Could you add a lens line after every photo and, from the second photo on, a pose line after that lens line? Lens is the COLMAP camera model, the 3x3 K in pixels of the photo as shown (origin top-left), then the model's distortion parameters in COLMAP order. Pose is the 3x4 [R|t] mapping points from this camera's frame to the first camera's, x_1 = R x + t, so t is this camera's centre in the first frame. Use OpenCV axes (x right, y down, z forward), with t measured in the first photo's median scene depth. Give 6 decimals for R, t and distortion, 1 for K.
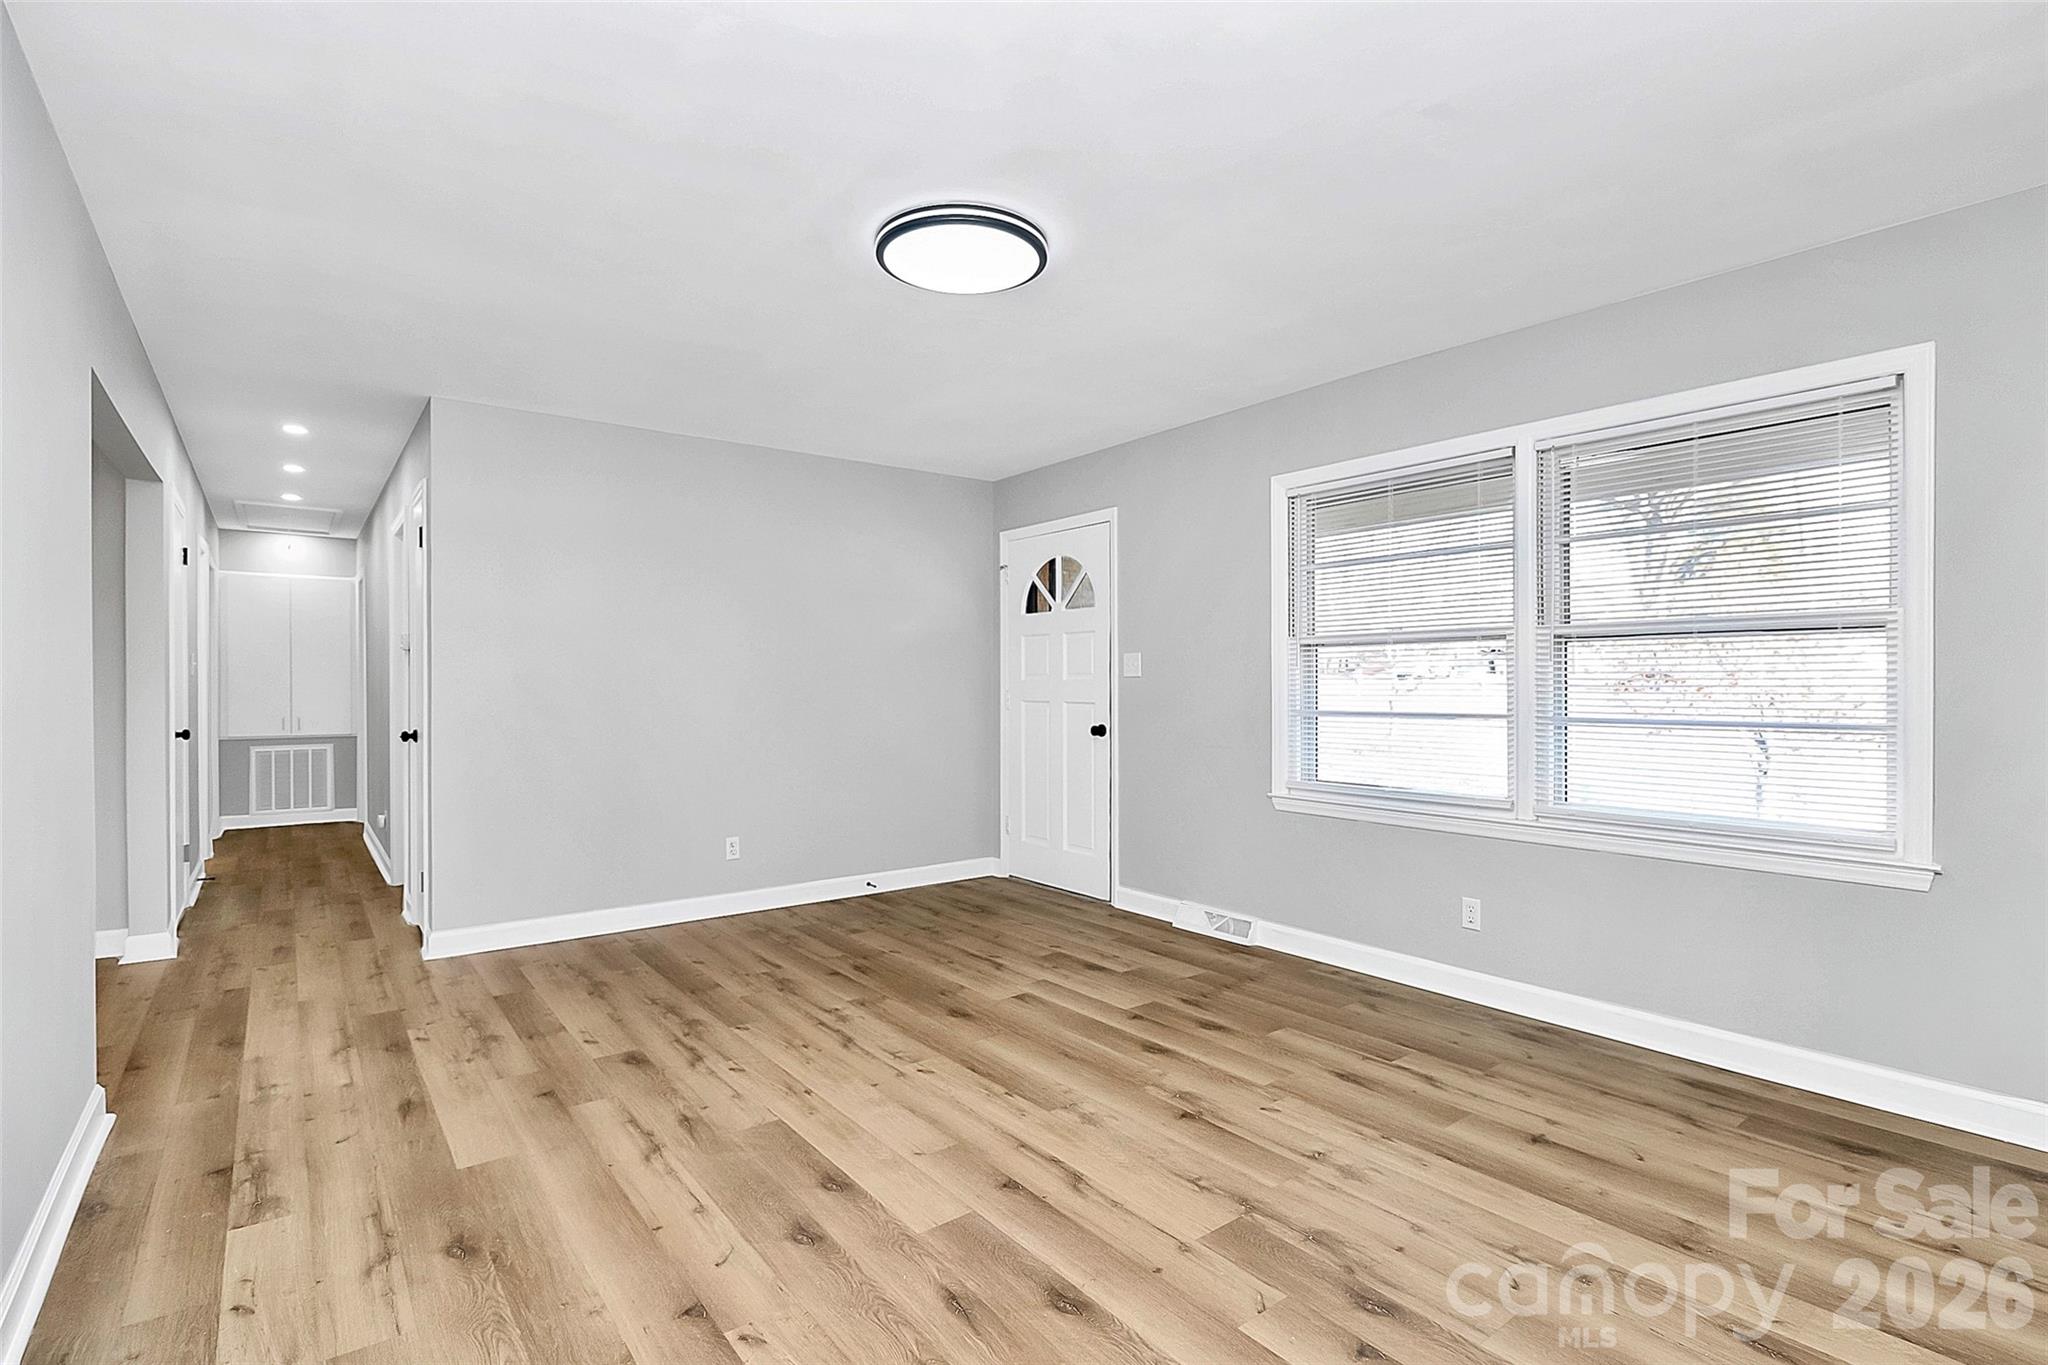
lens RADIAL K [[982.2, 0, 1024.0], [0, 982.2, 682.5], [0, 0, 1]] dist [0.000243, -0.000148]
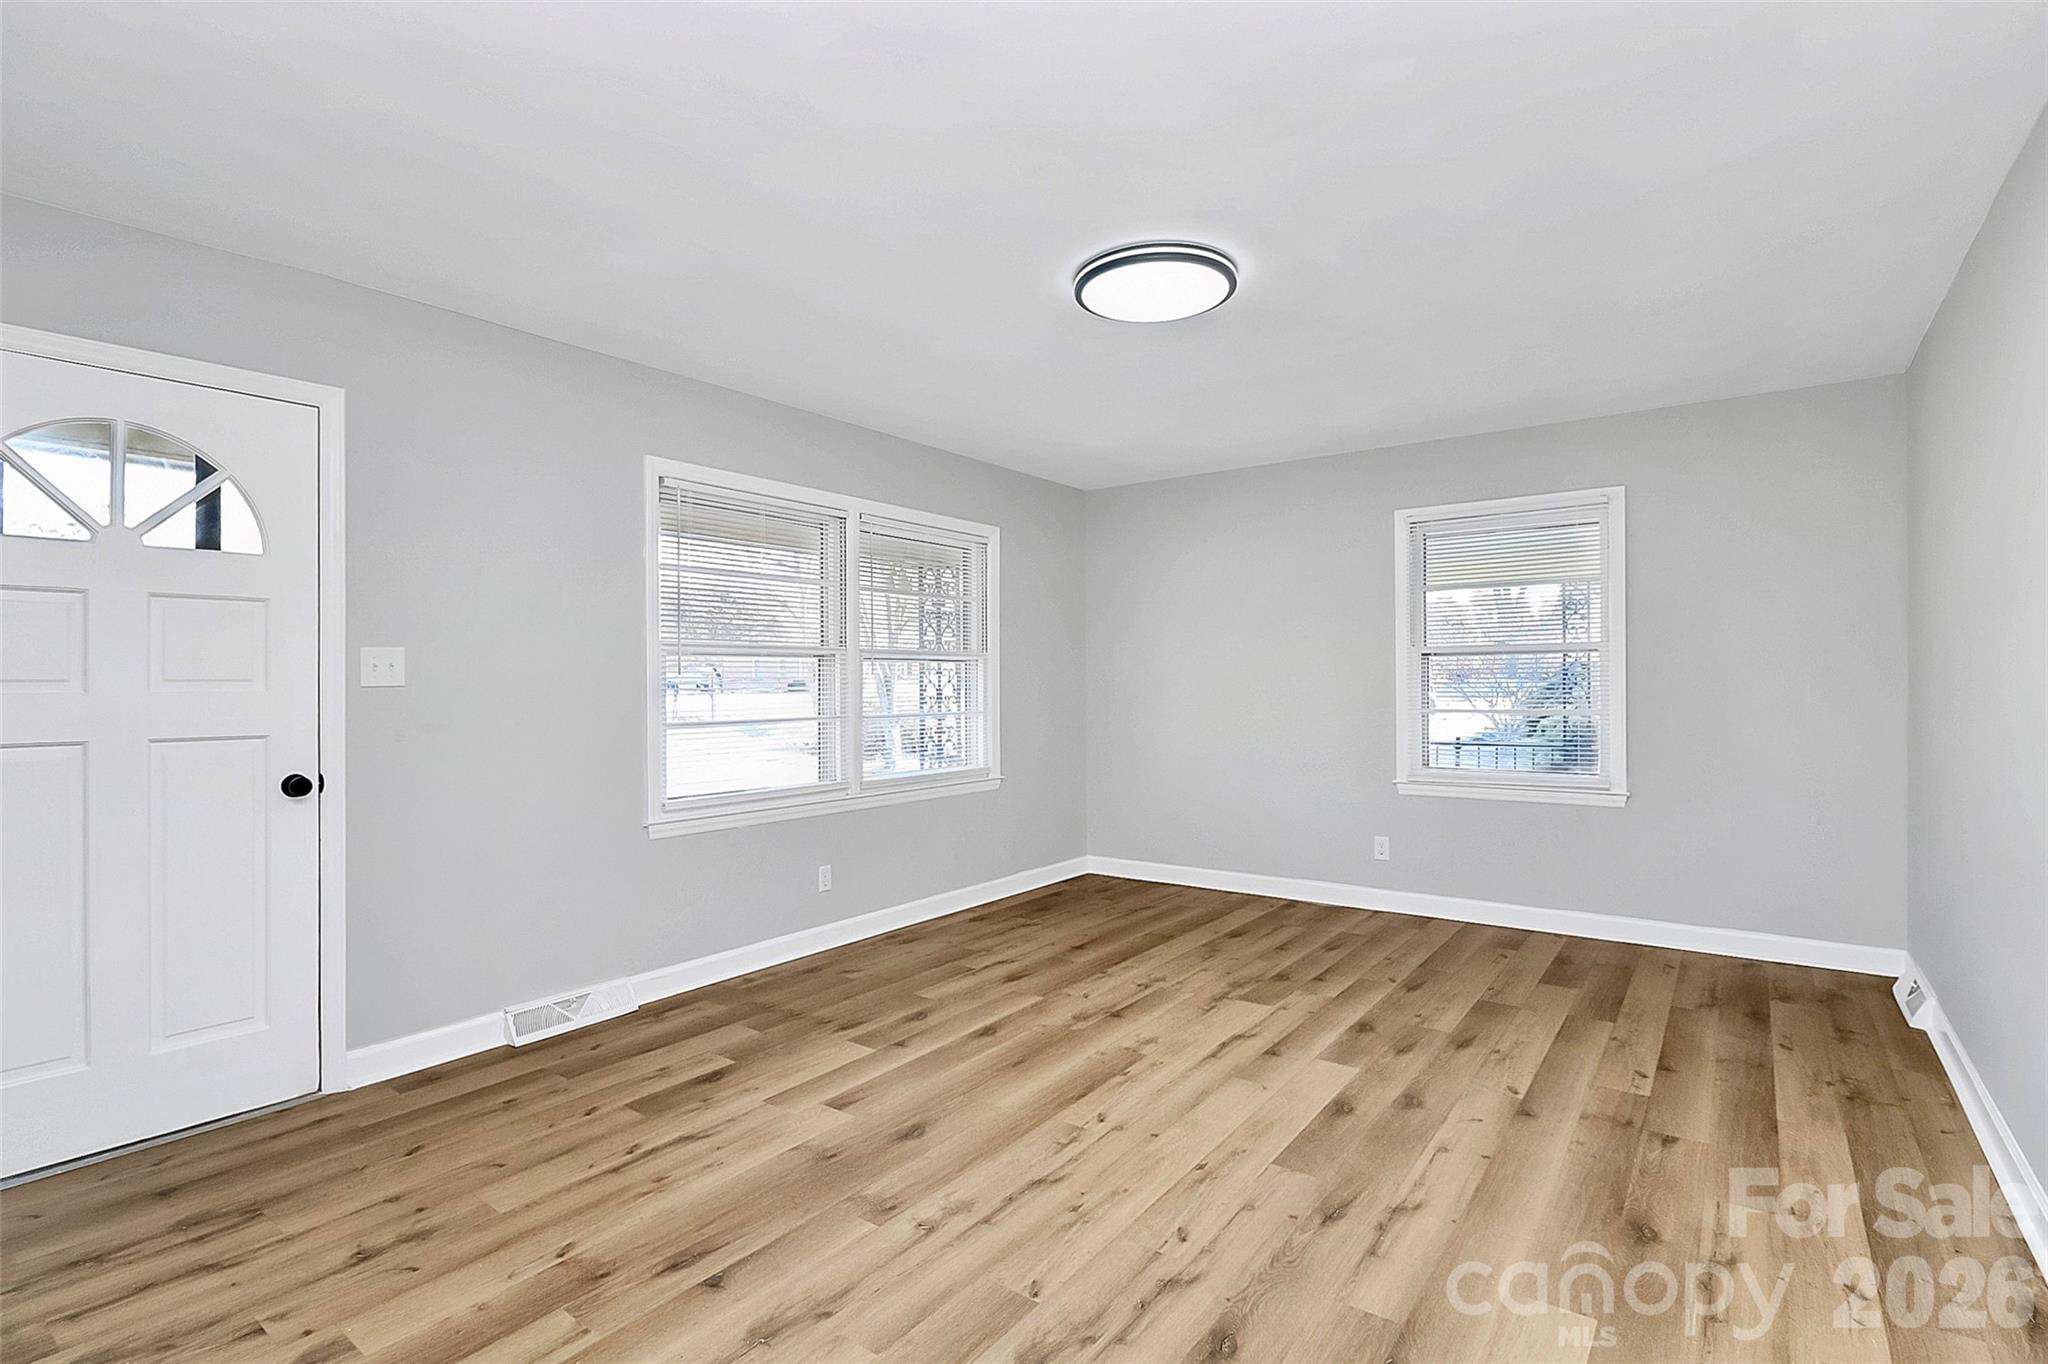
lens RADIAL K [[982.2, 0, 1024.0], [0, 982.2, 682.0], [0, 0, 1]] dist [0.000243, -0.000148]
pose [[-0.283695, 0.006154, 0.958895, -0.903867], [0.006151, 0.999971, -0.004597, -0.005446], [-0.958895, 0.004594, -0.283725, 1.250424]]
